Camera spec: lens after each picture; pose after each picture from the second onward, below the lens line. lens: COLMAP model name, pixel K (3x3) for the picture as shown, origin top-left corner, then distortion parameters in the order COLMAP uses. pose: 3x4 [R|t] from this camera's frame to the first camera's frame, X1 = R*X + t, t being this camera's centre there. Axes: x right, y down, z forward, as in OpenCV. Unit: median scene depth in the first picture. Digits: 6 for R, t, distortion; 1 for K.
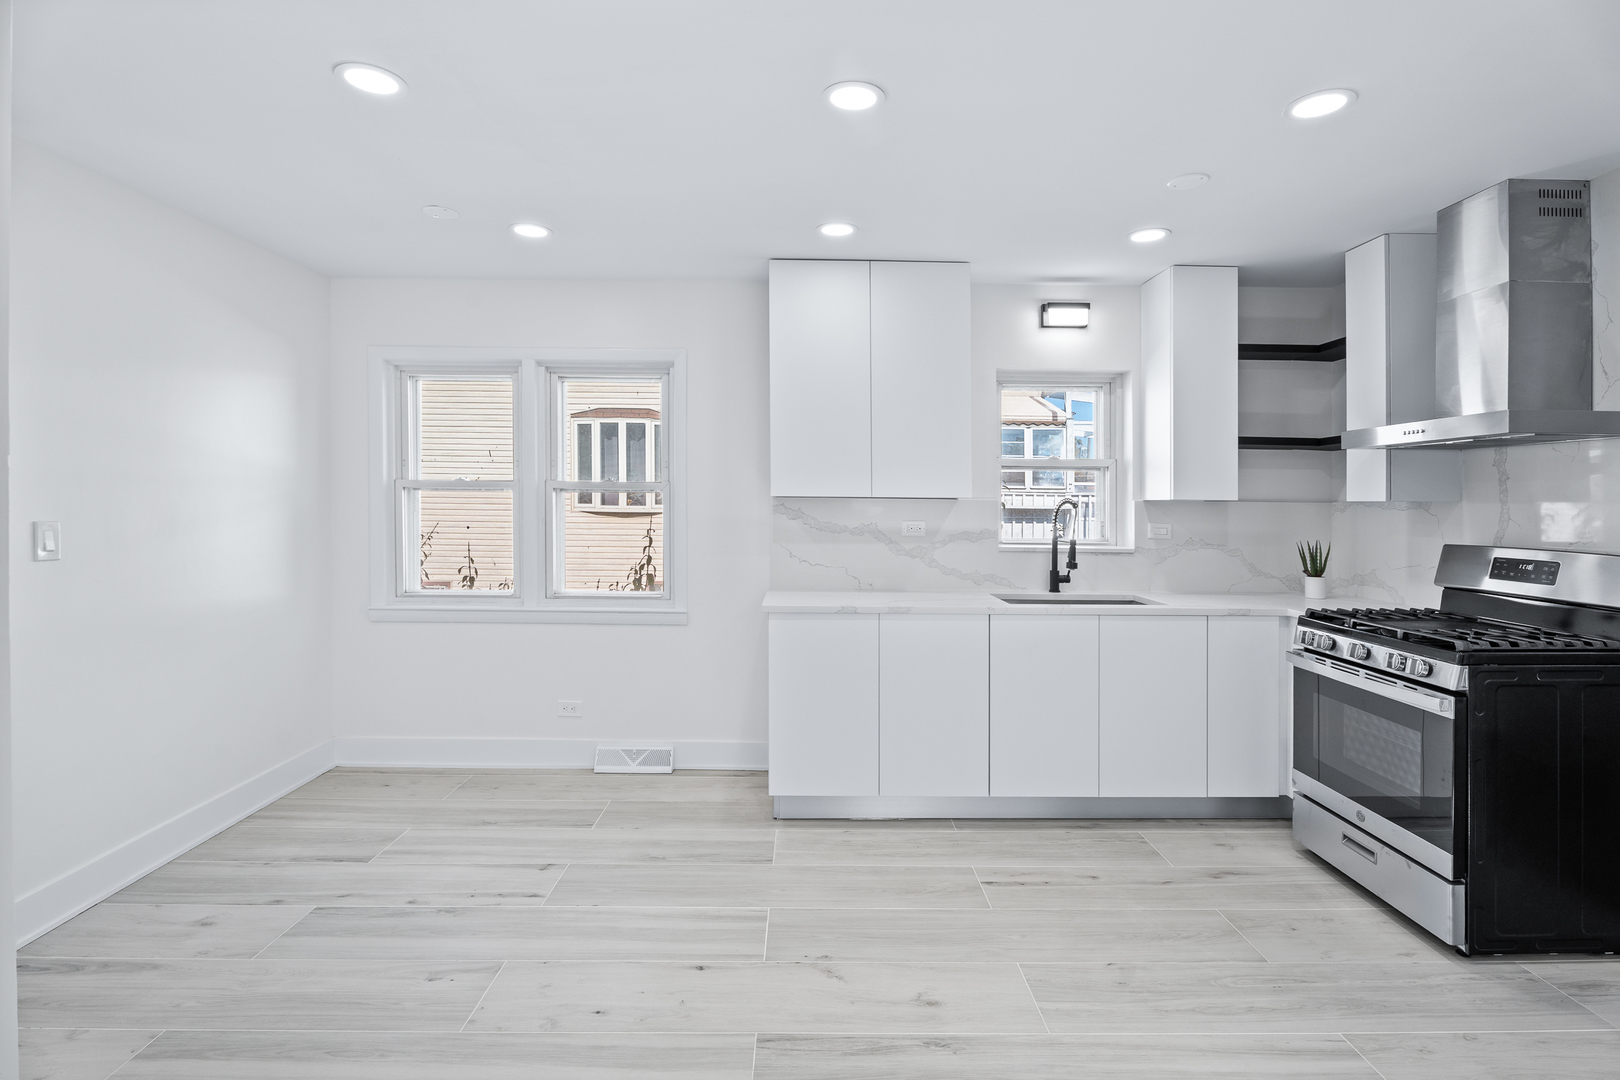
lens RADIAL K [[757.1, 0, 812.8], [0, 757.1, 513.4], [0, 0, 1]] dist [-0.001480, -0.000370]
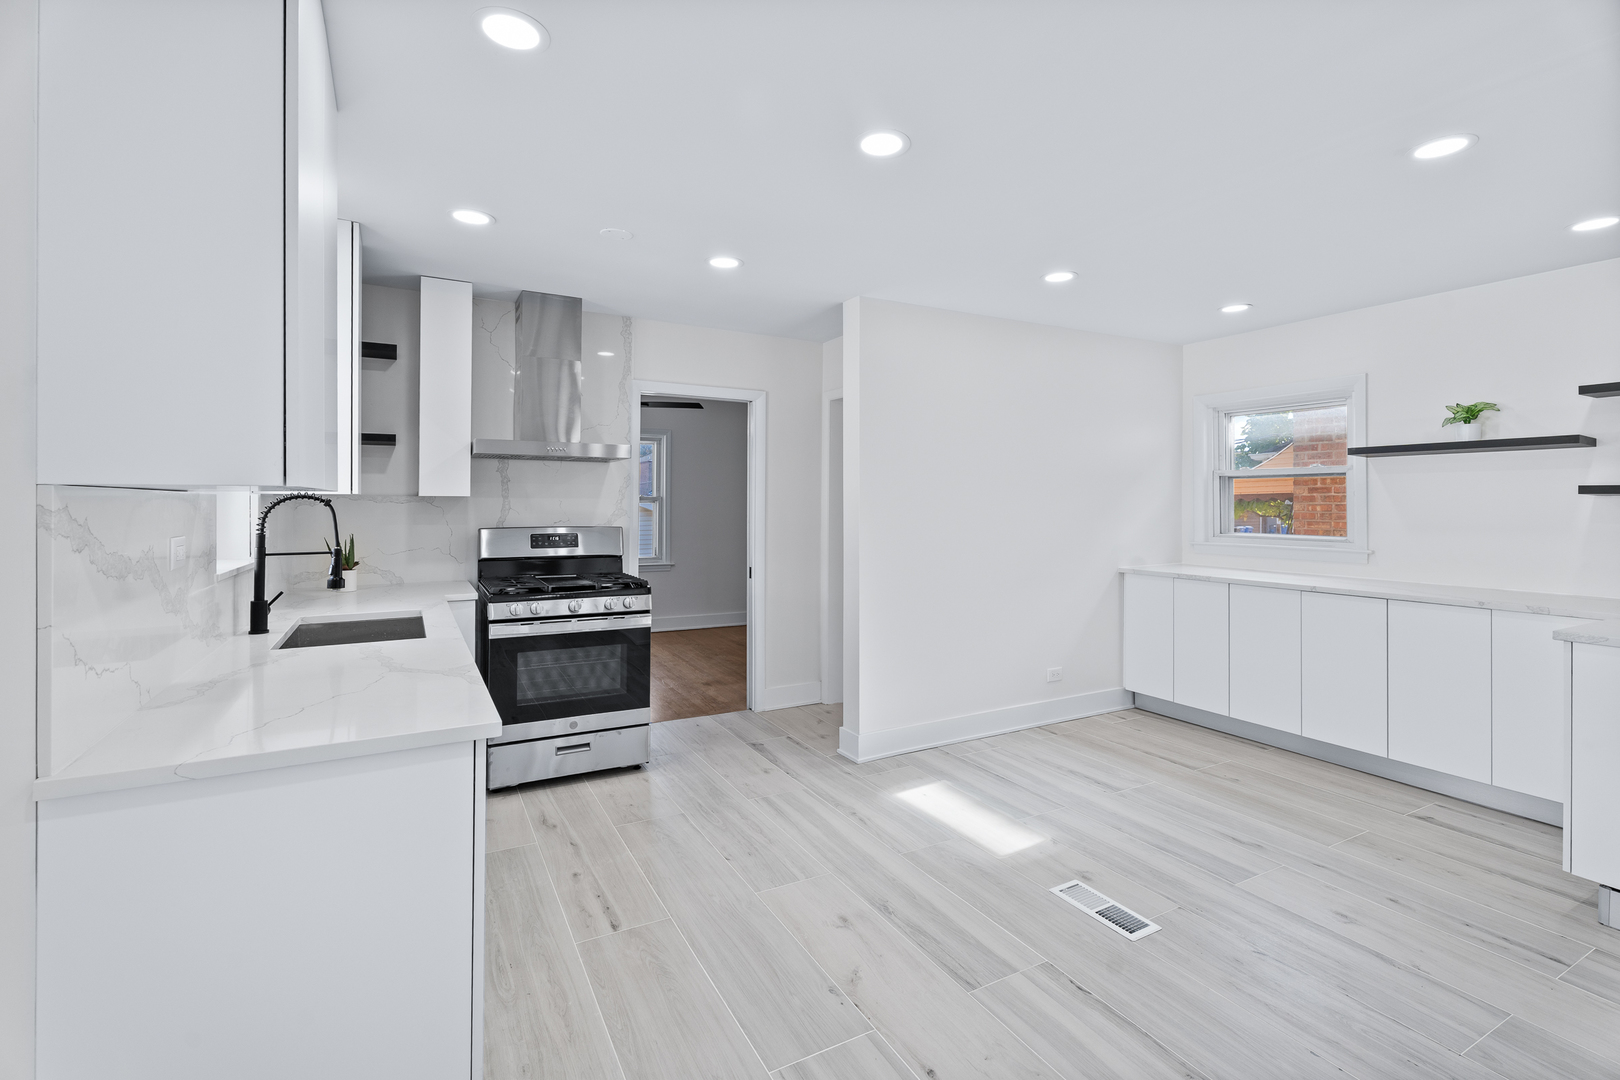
lens RADIAL K [[733.7, 0, 812.3], [0, 733.7, 498.4], [0, 0, 1]] dist [0.001434, 0.000244]
pose [[-0.475240, -0.000363, 0.879856, -0.681541], [0.000247, 1.000000, 0.000546, -0.014100], [-0.879856, 0.000476, -0.475239, 1.296983]]
